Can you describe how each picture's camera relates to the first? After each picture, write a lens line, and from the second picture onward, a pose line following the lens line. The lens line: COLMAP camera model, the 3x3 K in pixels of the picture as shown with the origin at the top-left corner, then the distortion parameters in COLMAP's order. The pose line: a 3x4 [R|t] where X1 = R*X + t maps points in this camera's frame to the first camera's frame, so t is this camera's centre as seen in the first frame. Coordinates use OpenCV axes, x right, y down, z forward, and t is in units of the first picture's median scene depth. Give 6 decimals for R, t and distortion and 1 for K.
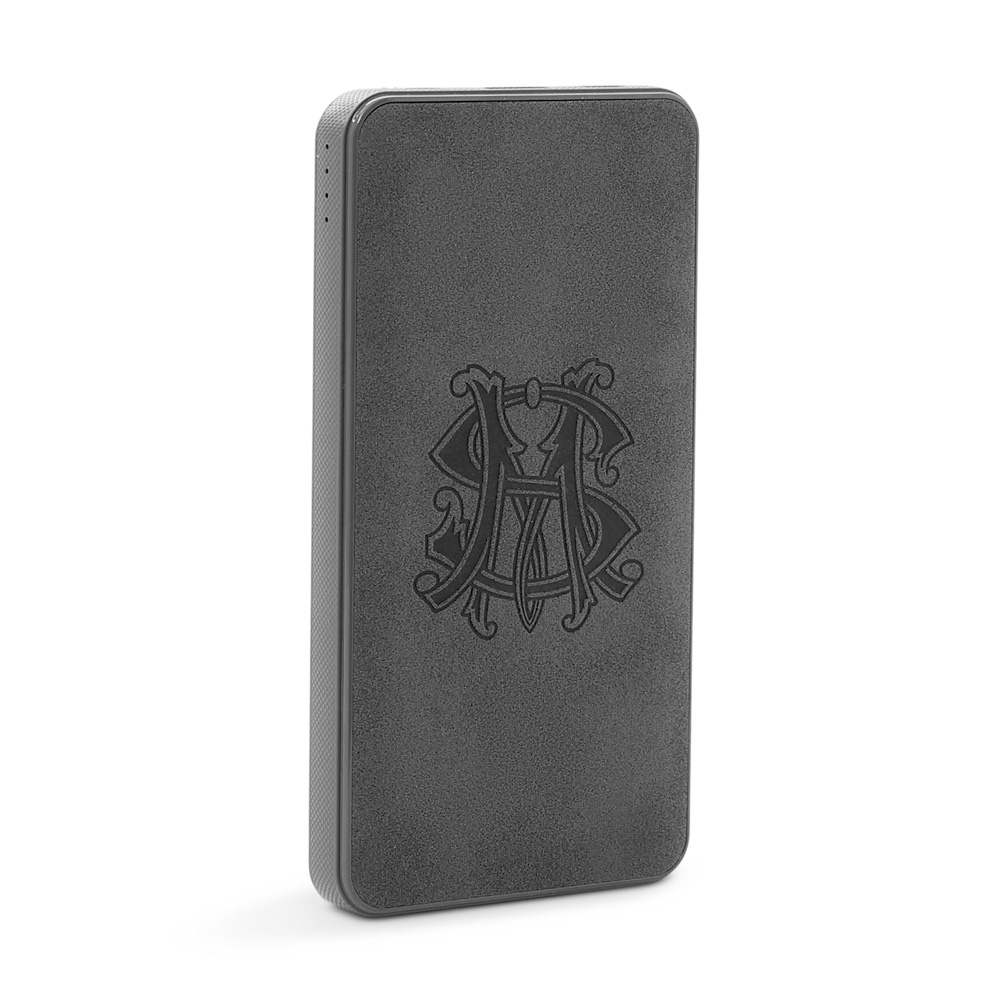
lens RADIAL K [[1609.4, 0, 500.2], [0, 1609.4, 498.6], [0, 0, 1]] dist [-0.034166, 0.000000]
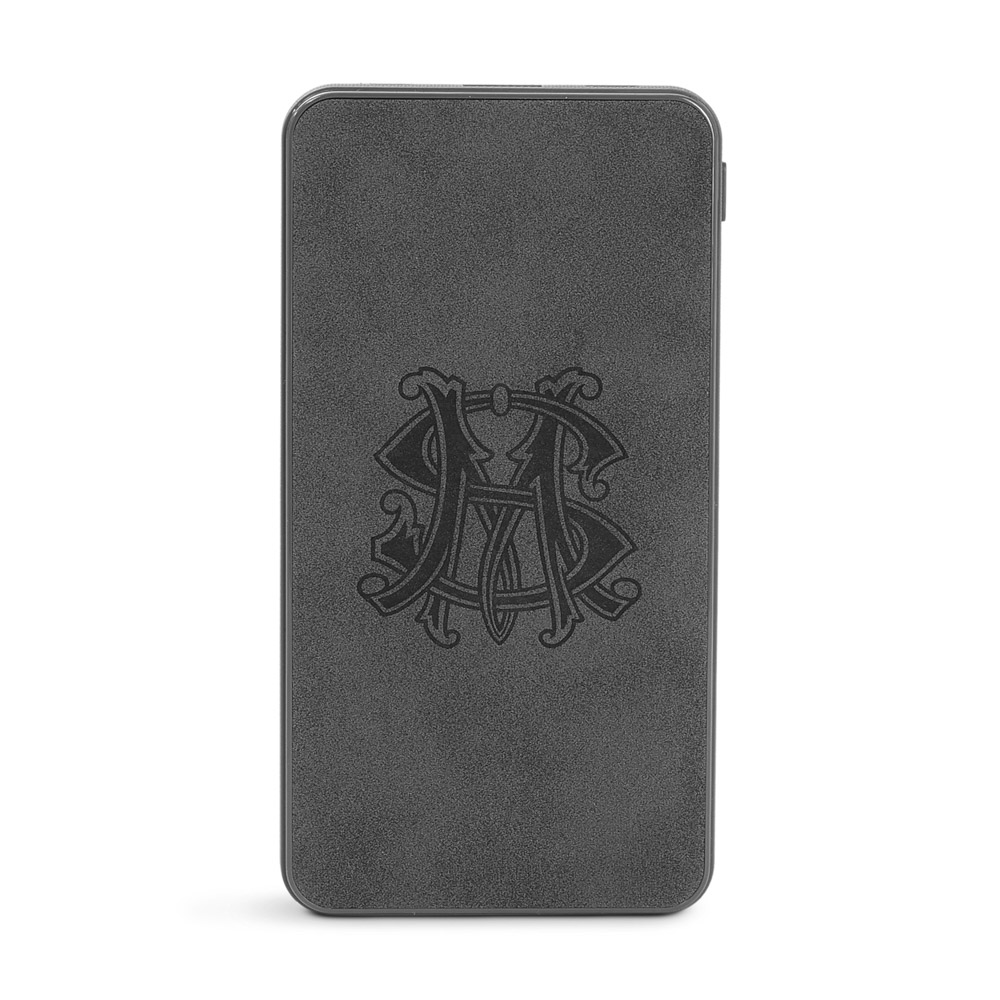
lens RADIAL K [[1609.4, 0, 500.0], [0, 1609.4, 501.3], [0, 0, 1]] dist [-0.034166, 0.000000]
pose [[0.979290, 0.067783, -0.190780, 0.206911], [-0.067116, 0.997695, 0.009964, -0.013743], [0.191016, 0.003047, 0.981582, 0.043363]]
